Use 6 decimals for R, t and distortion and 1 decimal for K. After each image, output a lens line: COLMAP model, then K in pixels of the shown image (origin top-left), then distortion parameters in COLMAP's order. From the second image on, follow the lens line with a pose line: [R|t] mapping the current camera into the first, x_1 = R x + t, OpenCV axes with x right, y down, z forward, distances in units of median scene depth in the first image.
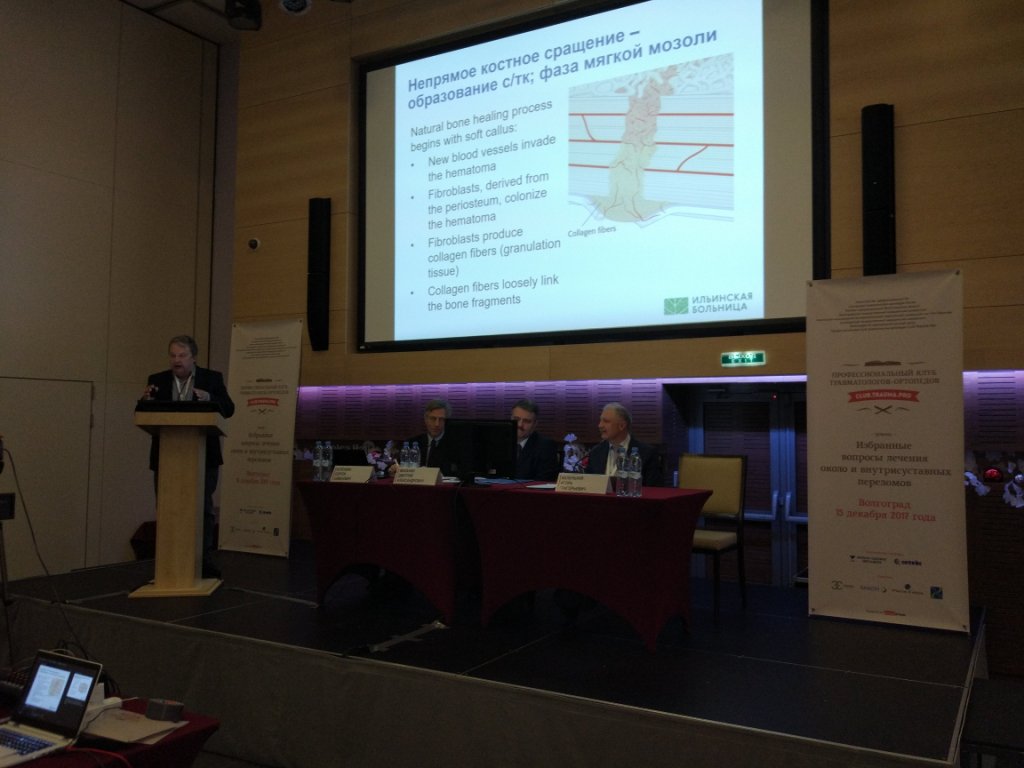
lens RADIAL K [[873.9, 0, 539.1], [0, 873.9, 381.7], [0, 0, 1]] dist [0.071339, -0.143473]
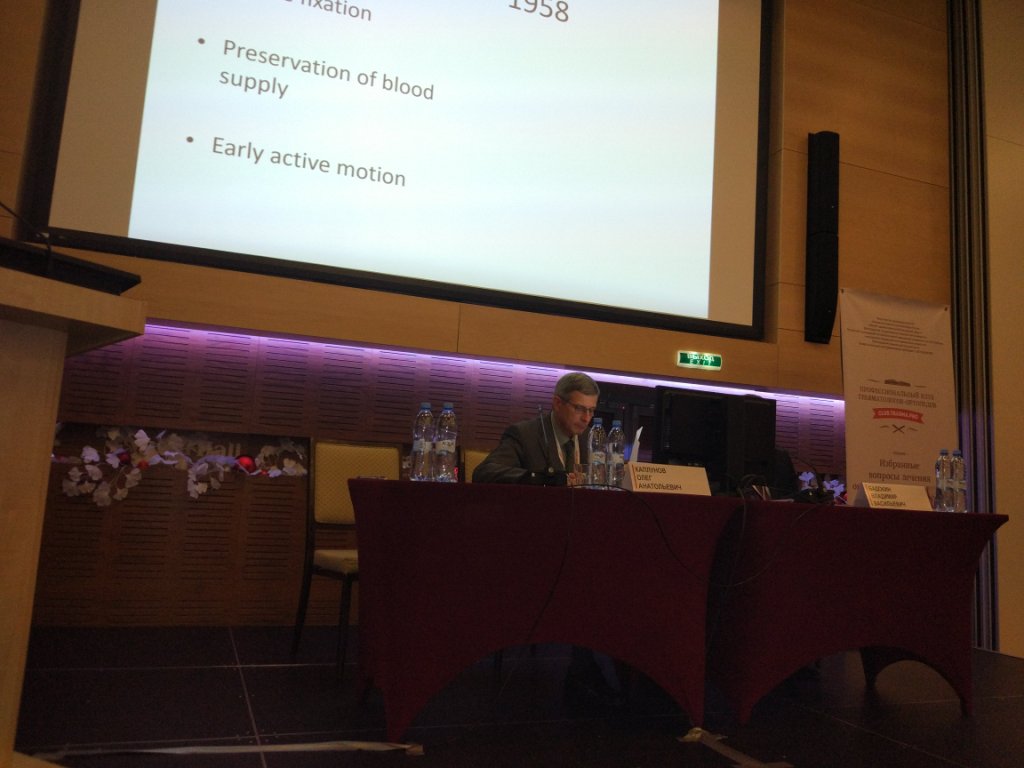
lens RADIAL K [[873.9, 0, 522.0], [0, 873.9, 376.2], [0, 0, 1]] dist [0.071339, -0.143473]
pose [[0.599021, 0.129721, 0.790156, -0.567149], [-0.085724, 0.991508, -0.097789, 0.091028], [-0.796132, -0.009157, 0.605054, 0.620495]]
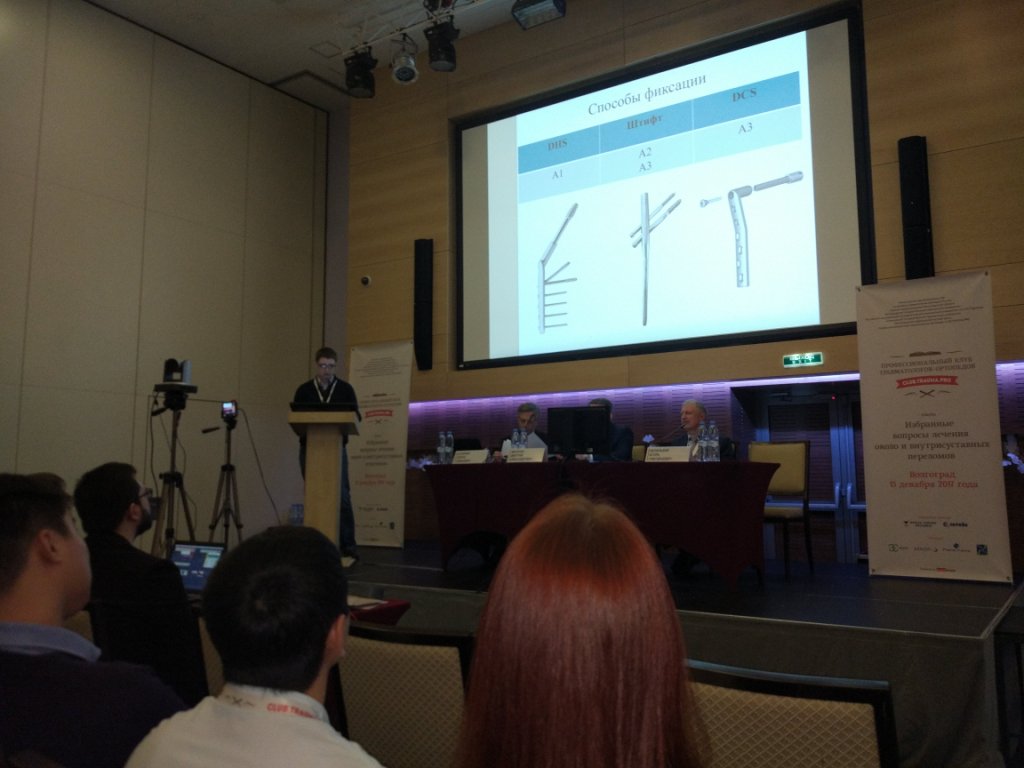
lens RADIAL K [[873.9, 0, 528.5], [0, 873.9, 369.9], [0, 0, 1]] dist [0.071339, -0.143473]
pose [[0.996951, -0.020155, -0.075384, -0.037682], [0.014637, 0.997221, -0.073053, 0.066084], [0.076647, 0.071727, 0.994475, -0.165879]]
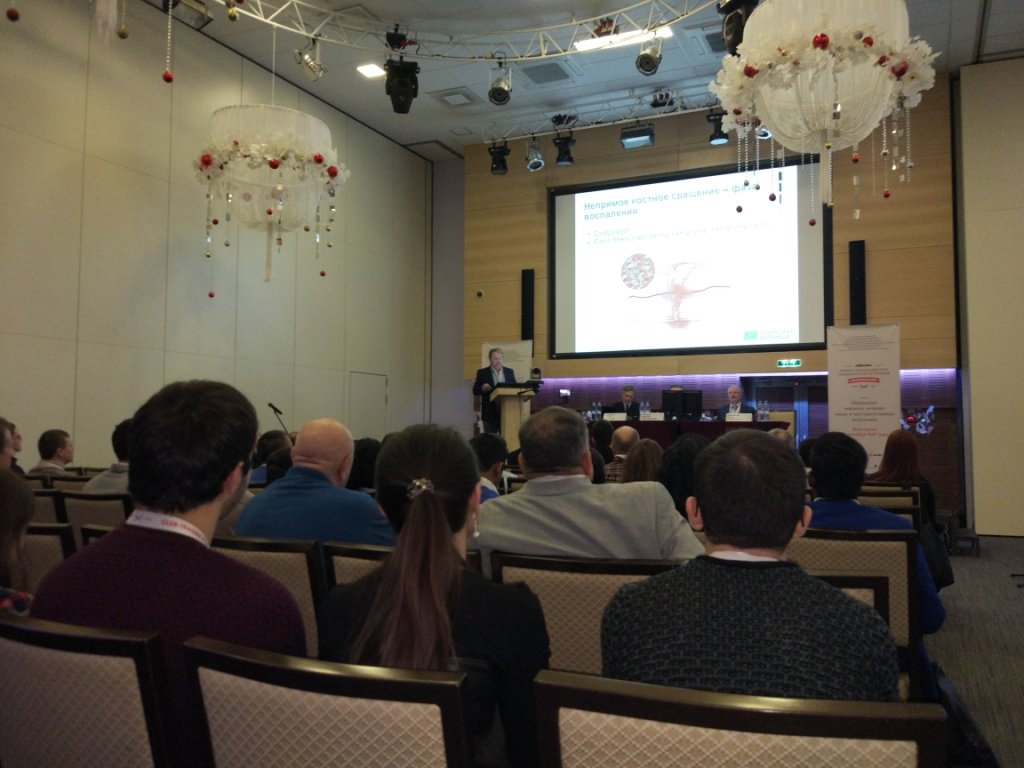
lens RADIAL K [[873.9, 0, 526.1], [0, 873.9, 384.0], [0, 0, 1]] dist [0.071339, -0.143473]
pose [[0.996188, 0.004436, 0.087116, -0.536067], [-0.003769, 0.999962, -0.007814, 0.038738], [-0.087147, 0.007456, 0.996168, -0.931453]]
